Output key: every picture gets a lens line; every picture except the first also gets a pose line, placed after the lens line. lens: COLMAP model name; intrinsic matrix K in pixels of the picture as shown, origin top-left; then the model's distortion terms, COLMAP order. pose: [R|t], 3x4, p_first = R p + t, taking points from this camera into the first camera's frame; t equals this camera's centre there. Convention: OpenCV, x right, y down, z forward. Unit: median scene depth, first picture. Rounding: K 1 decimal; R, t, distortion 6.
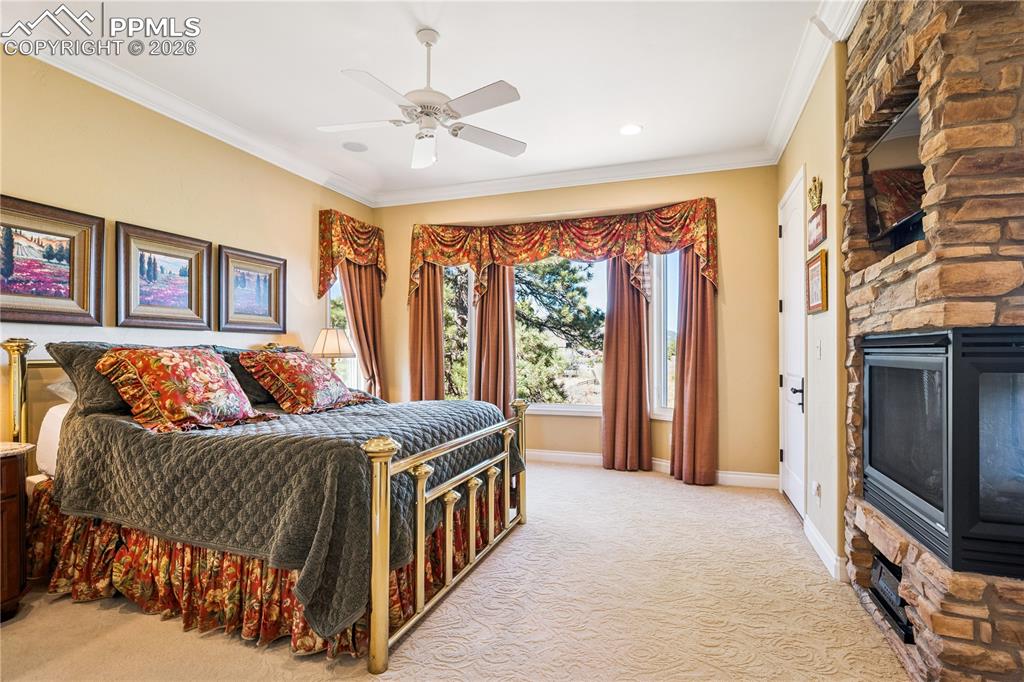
lens RADIAL K [[511.2, 0, 511.2], [0, 511.2, 351.6], [0, 0, 1]] dist [-0.003978, 0.001332]
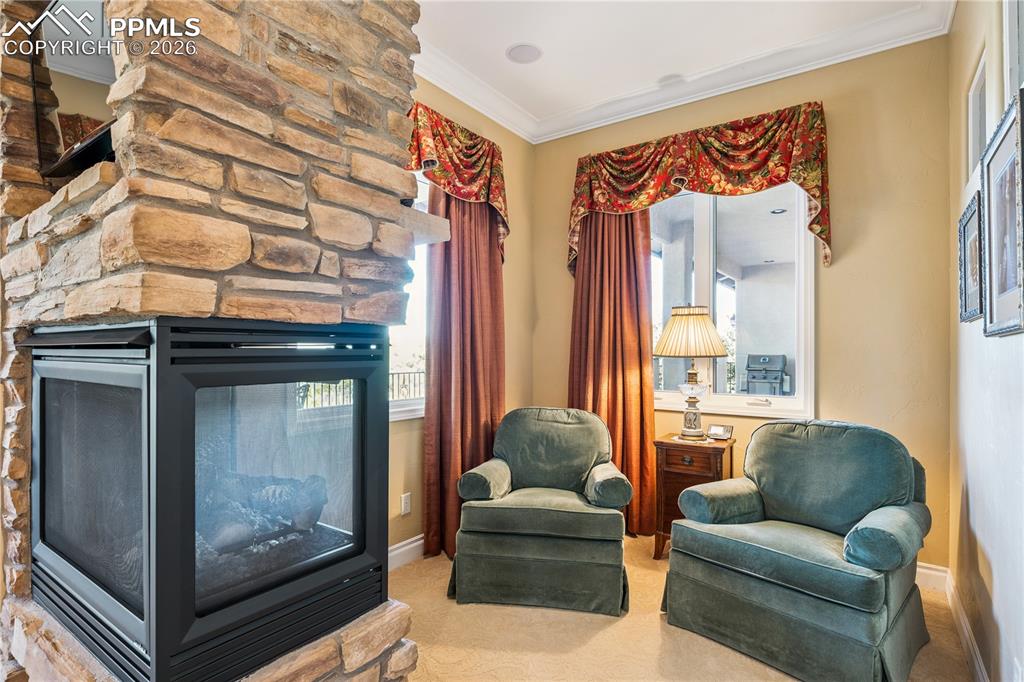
lens RADIAL K [[511.2, 0, 511.6], [0, 511.2, 350.1], [0, 0, 1]] dist [-0.003978, 0.001332]
pose [[0.277247, 0.000957, 0.960798, 0.389647], [-0.000841, 0.999999, -0.000753, -0.006690], [-0.960798, -0.000599, 0.277248, 0.416247]]
